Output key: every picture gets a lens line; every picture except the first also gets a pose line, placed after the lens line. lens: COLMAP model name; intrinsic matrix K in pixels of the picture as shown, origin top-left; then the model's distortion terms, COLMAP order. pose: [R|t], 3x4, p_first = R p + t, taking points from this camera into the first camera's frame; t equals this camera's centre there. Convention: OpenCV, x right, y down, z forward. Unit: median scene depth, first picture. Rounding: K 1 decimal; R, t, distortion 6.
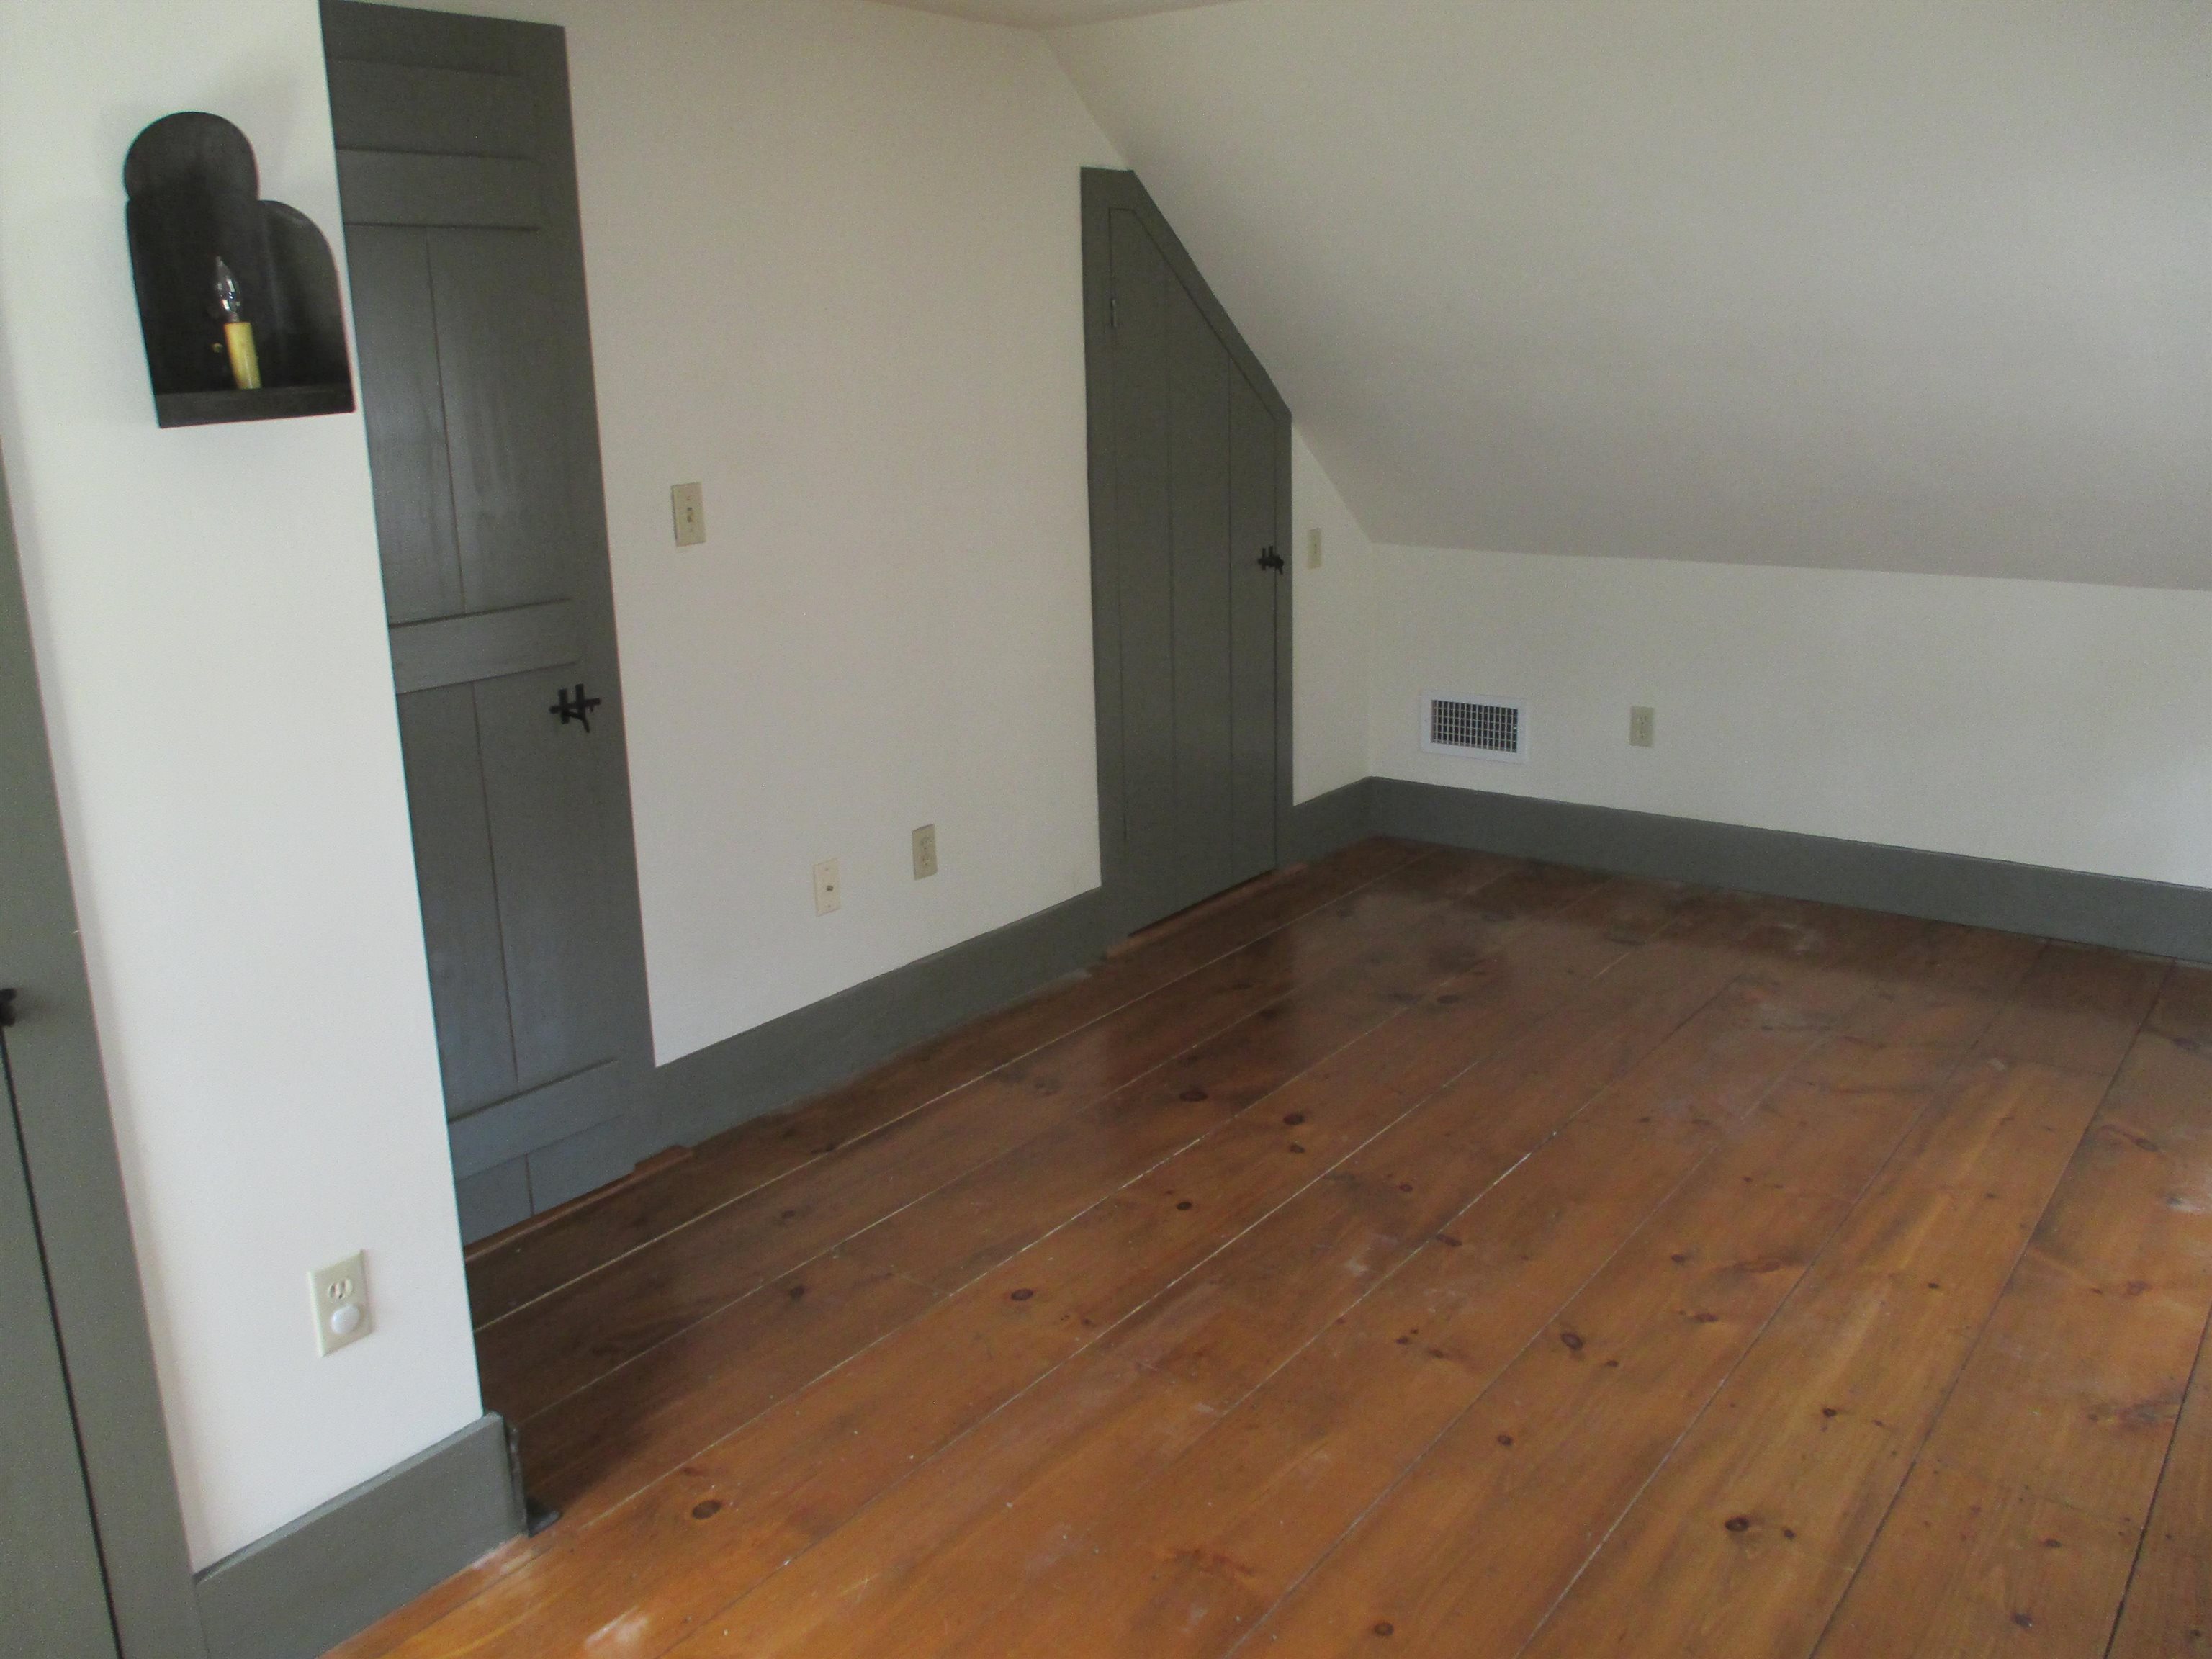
lens RADIAL K [[1796.3, 0, 1106.0], [0, 1796.3, 829.5], [0, 0, 1]] dist [-0.044363, 0.006445]
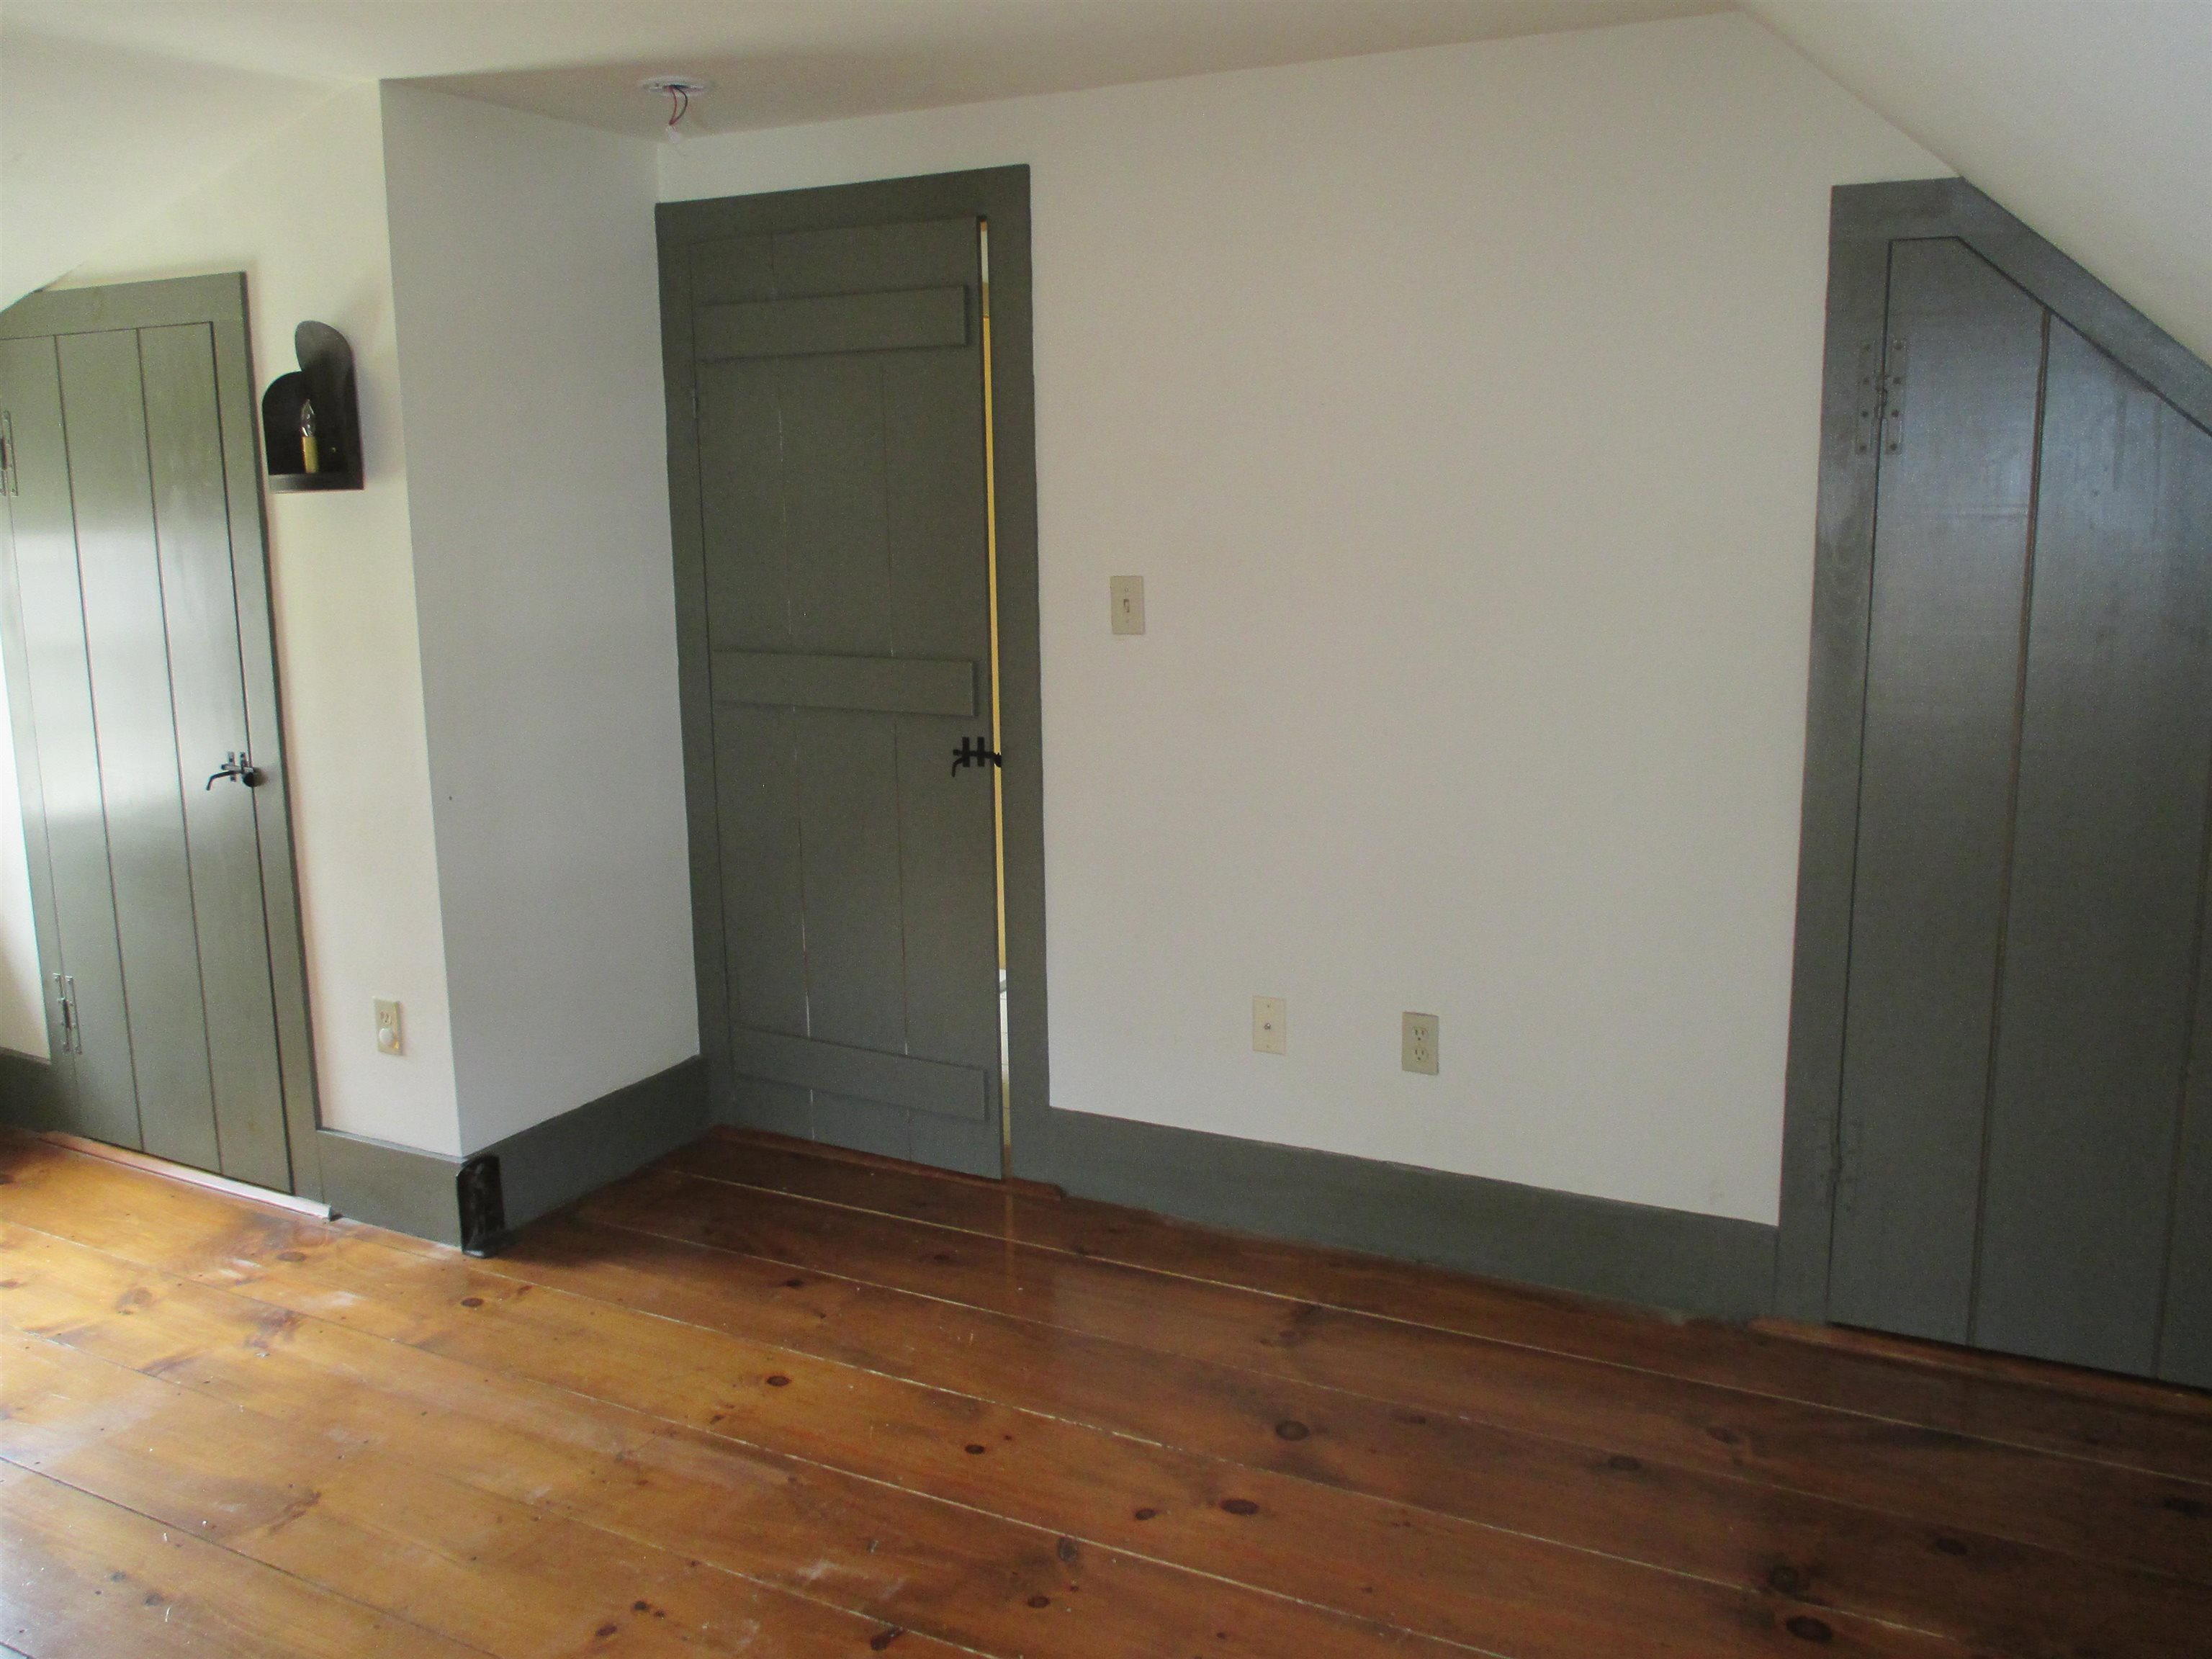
lens RADIAL K [[1796.3, 0, 1106.0], [0, 1796.3, 829.5], [0, 0, 1]] dist [-0.044363, 0.006445]
pose [[0.177271, 0.213404, -0.960746, 0.829520], [-0.251490, 0.953619, 0.165418, -0.233364], [0.951487, 0.212294, 0.222718, 0.829642]]
